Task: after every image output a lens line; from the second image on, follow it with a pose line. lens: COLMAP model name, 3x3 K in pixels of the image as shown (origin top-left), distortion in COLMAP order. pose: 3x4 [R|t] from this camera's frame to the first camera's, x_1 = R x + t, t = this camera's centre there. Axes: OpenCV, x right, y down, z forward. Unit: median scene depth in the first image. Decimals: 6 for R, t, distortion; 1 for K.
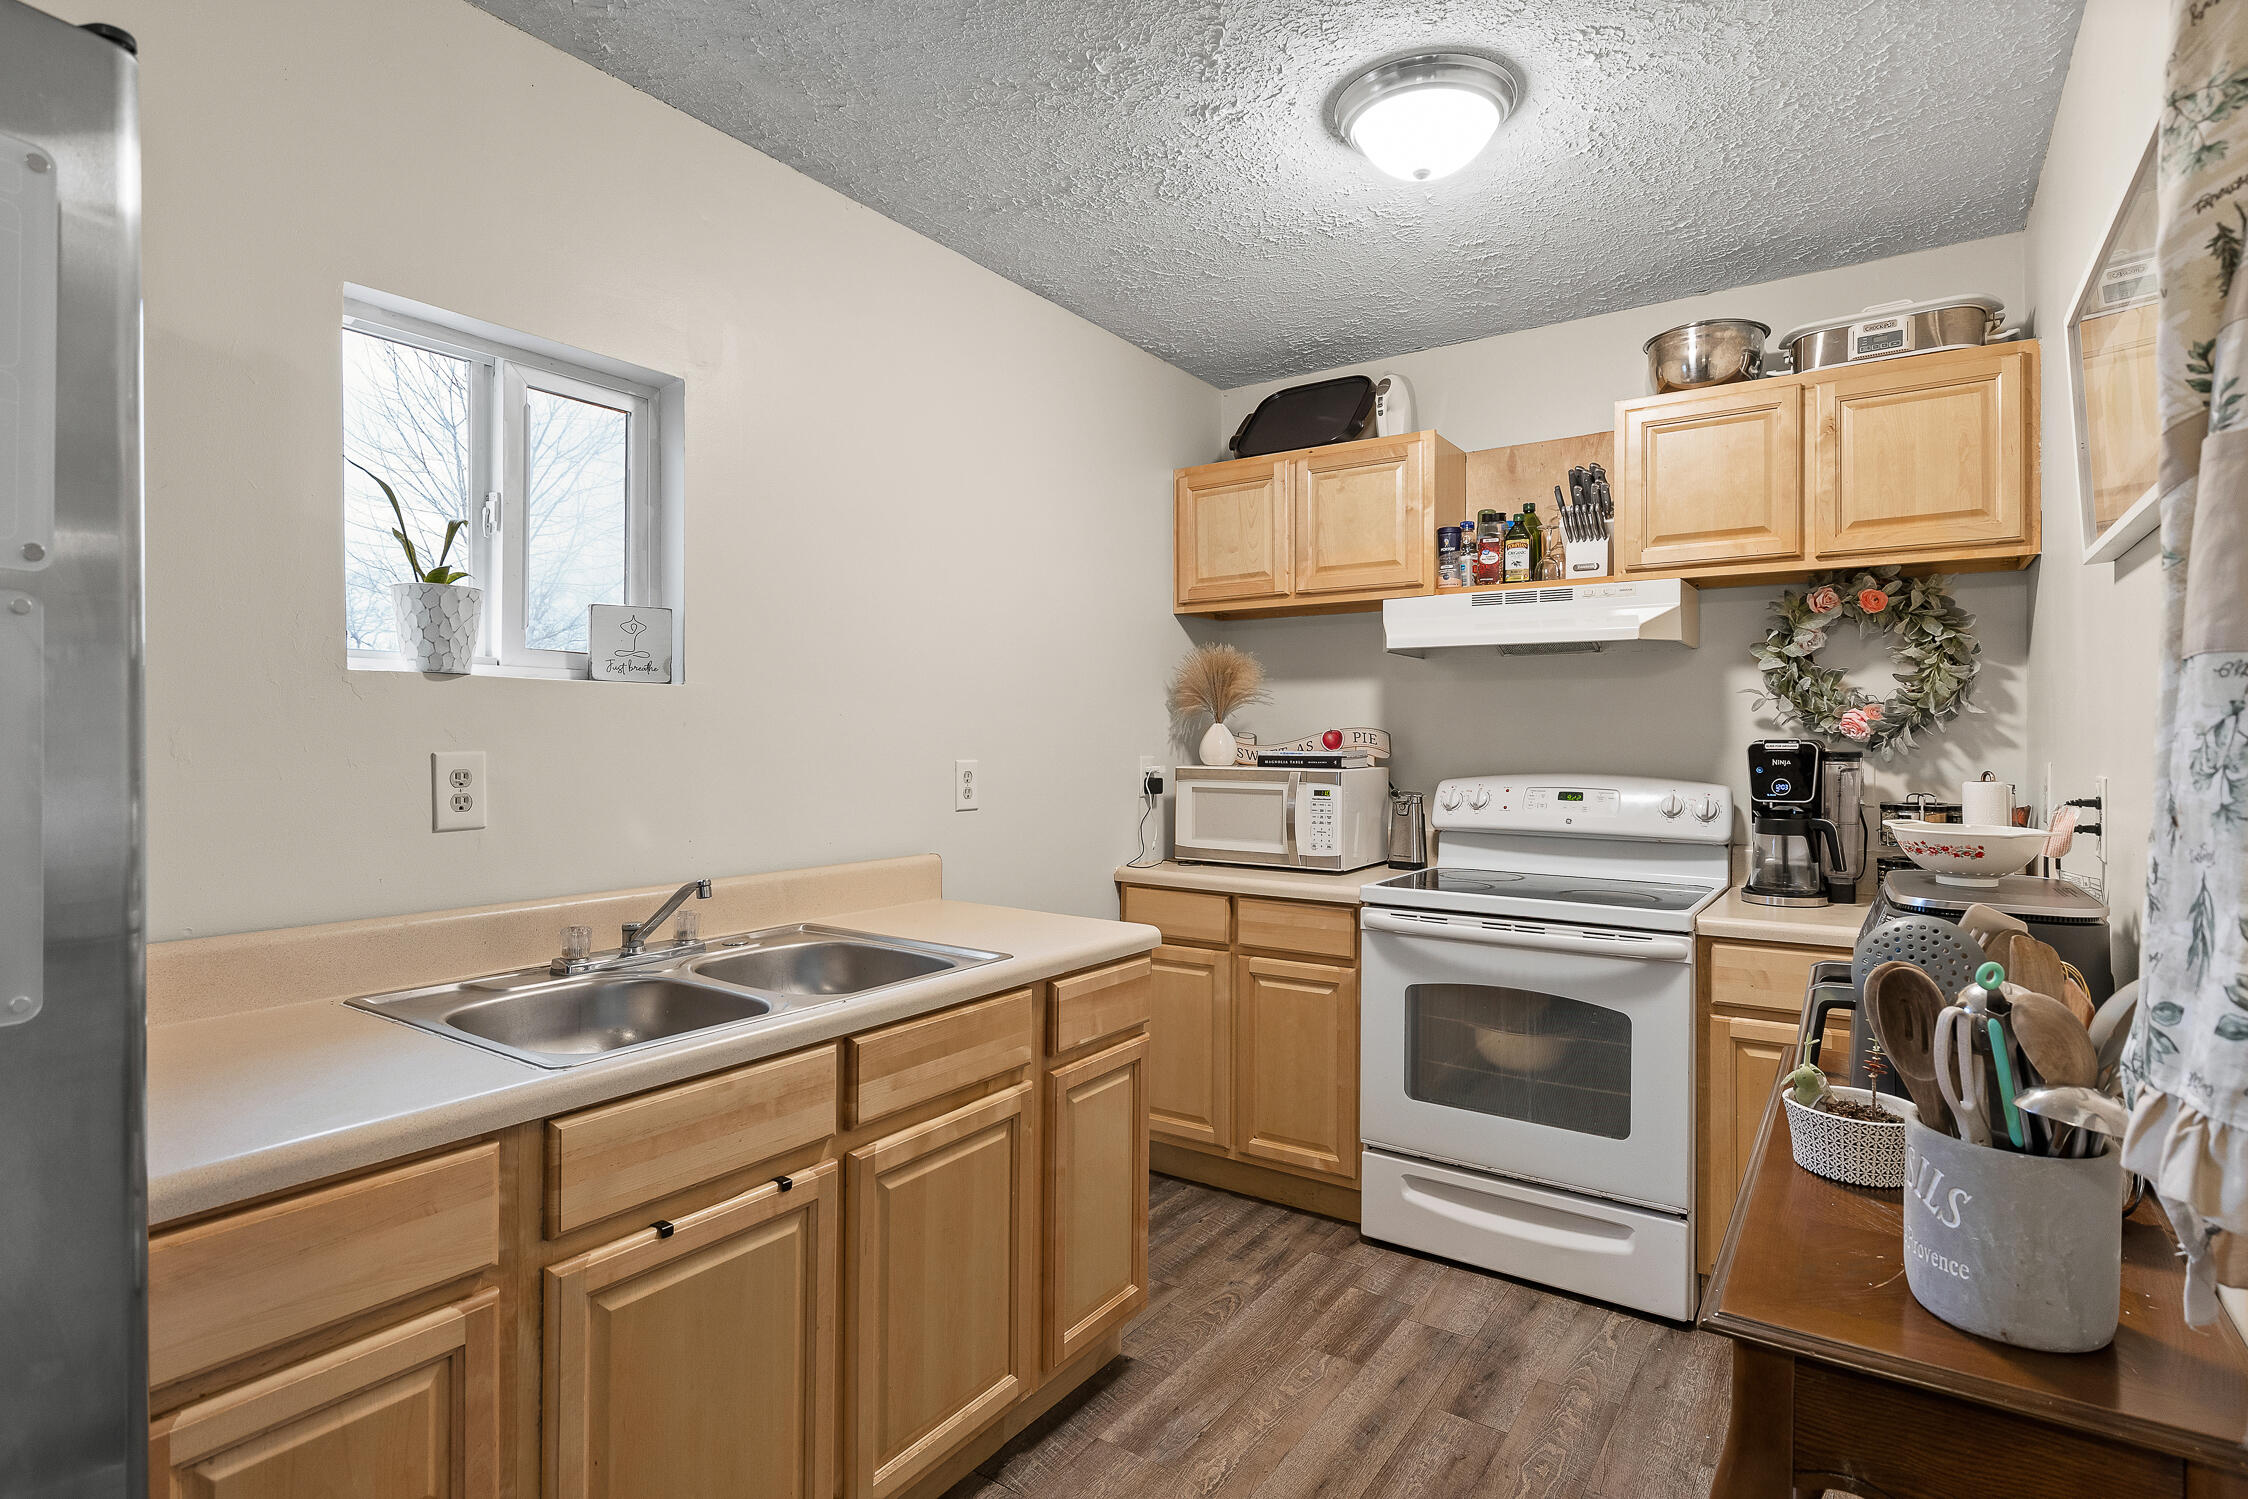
lens RADIAL K [[1129.6, 0, 1122.6], [0, 1129.6, 743.0], [0, 0, 1]] dist [0.000006, -0.000460]
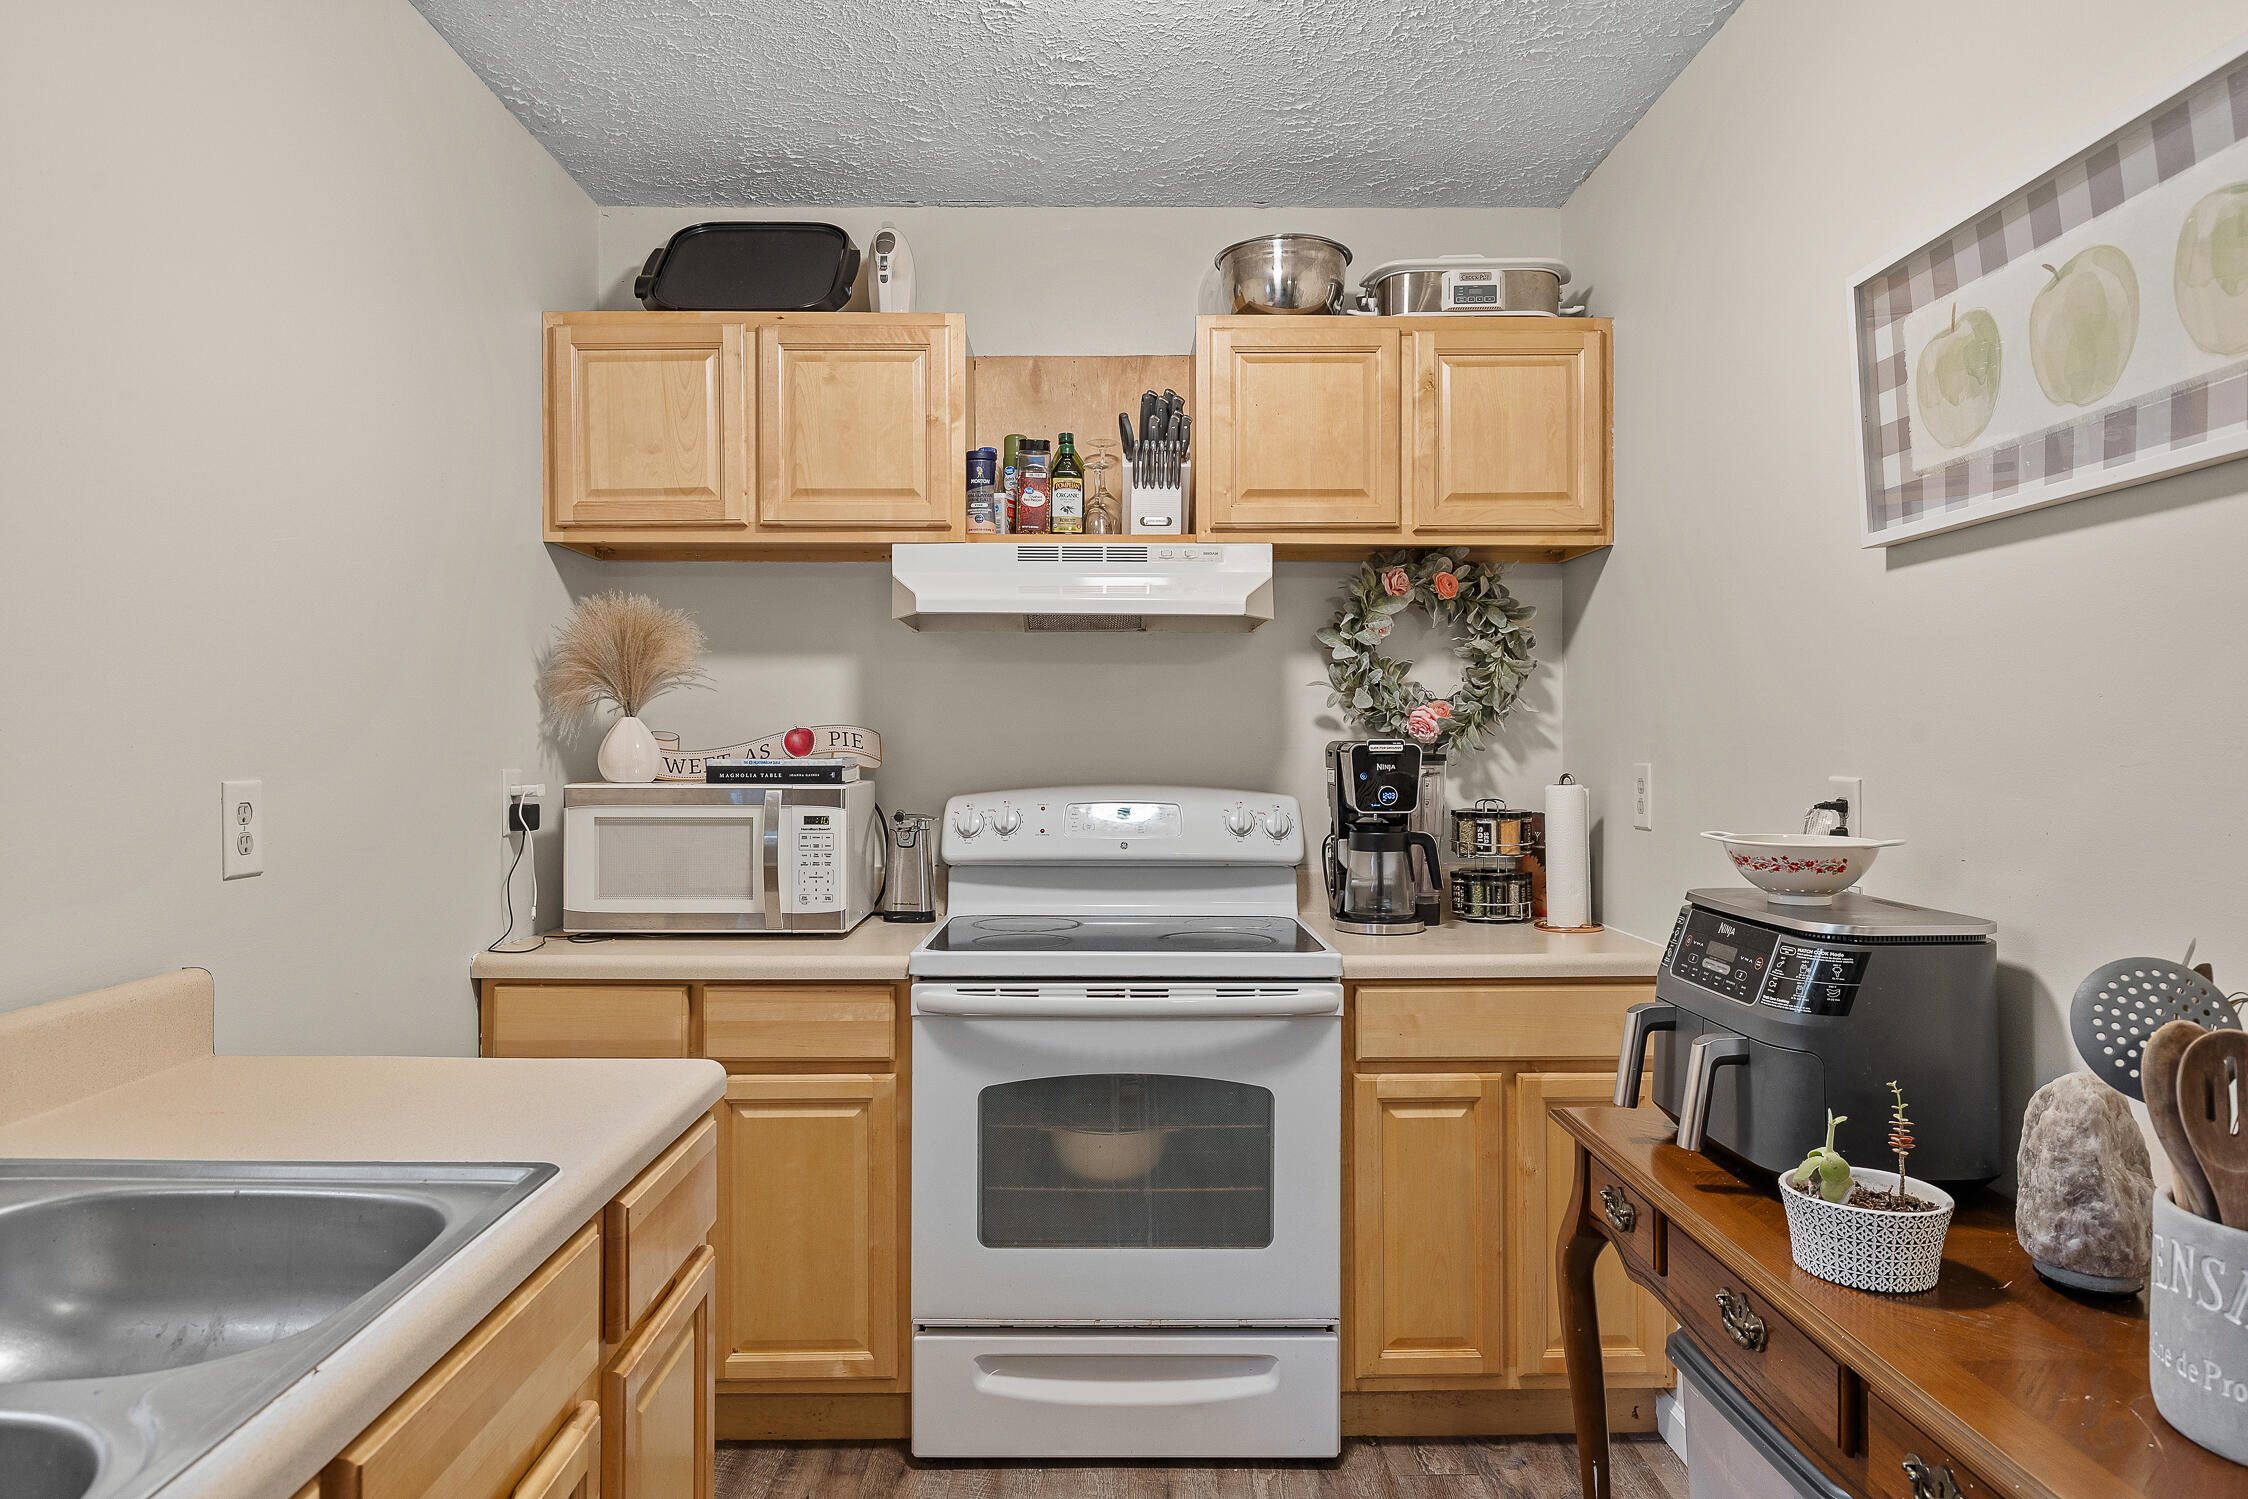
lens RADIAL K [[1376.9, 0, 1119.4], [0, 1376.9, 754.9], [0, 0, 1]] dist [0.000126, -0.001158]
pose [[0.819675, -0.006703, 0.572790, -0.164022], [0.004182, 0.999975, 0.005717, 0.001118], [-0.572814, -0.002291, 0.819682, 0.236708]]
